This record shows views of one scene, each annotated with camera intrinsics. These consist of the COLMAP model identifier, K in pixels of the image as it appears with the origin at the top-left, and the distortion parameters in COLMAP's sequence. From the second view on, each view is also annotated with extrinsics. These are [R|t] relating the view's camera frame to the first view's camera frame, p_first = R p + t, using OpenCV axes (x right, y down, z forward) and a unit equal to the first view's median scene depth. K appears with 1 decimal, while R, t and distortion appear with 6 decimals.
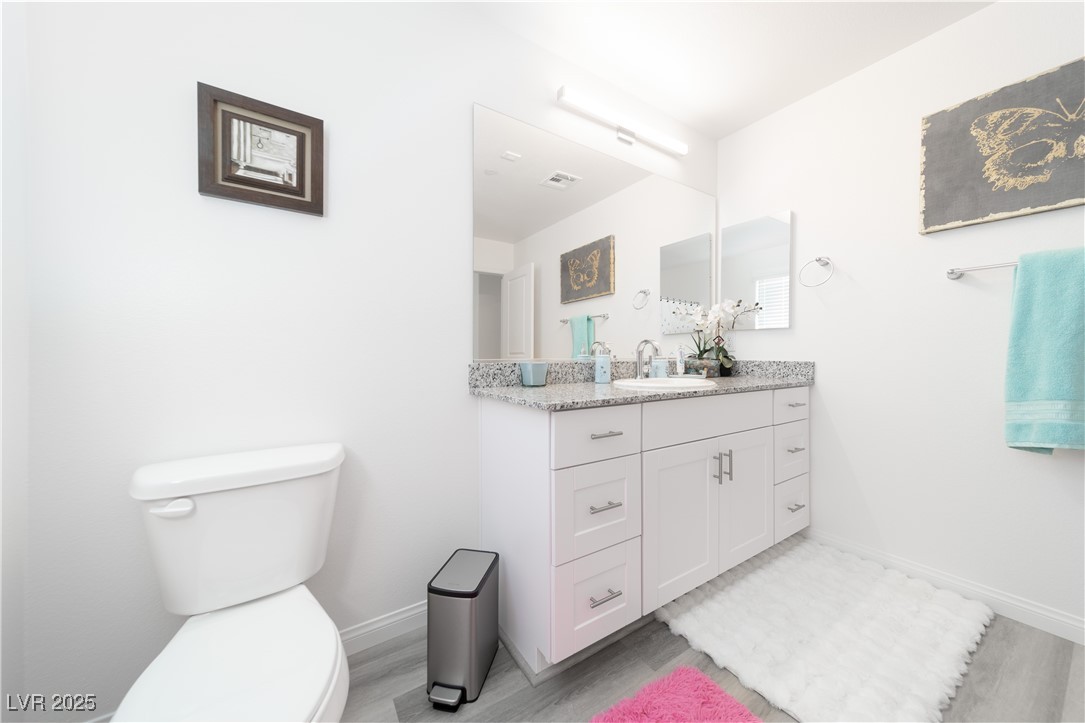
lens RADIAL K [[380.2, 0, 541.9], [0, 380.2, 356.8], [0, 0, 1]] dist [0.010417, 0.000131]
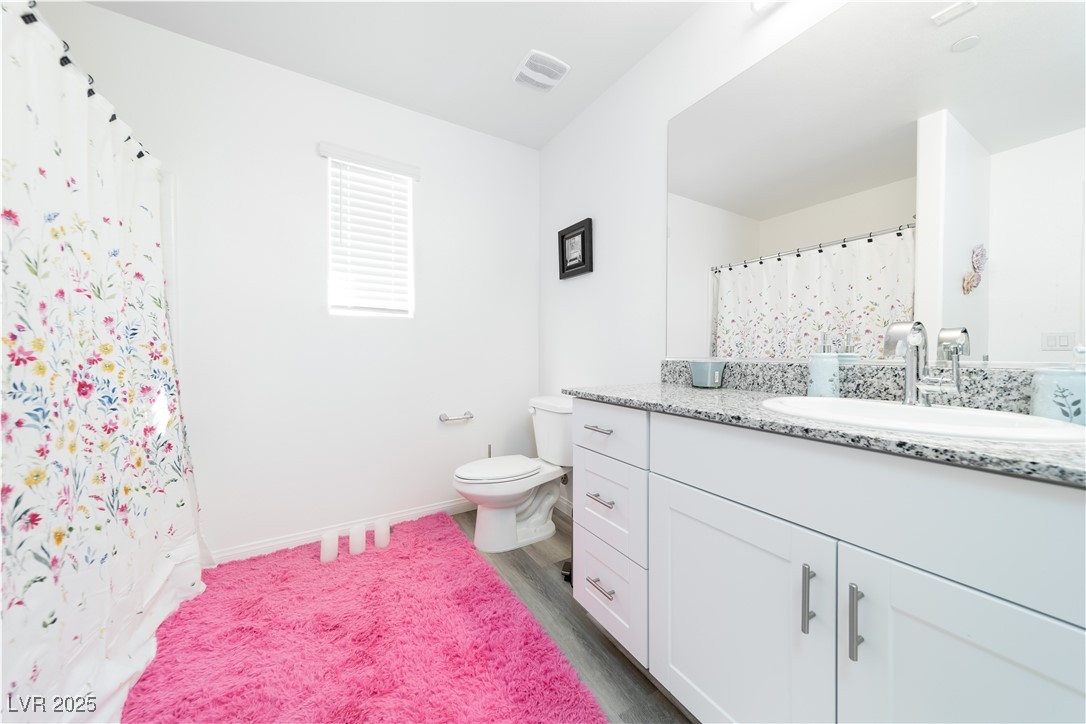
lens RADIAL K [[380.5, 0, 541.8], [0, 380.5, 356.2], [0, 0, 1]] dist [0.010417, 0.000131]
pose [[-0.042726, 0.013781, -0.998992, 0.940626], [-0.010257, 0.999846, 0.014231, -0.005775], [0.999034, 0.010855, -0.042579, 0.689542]]
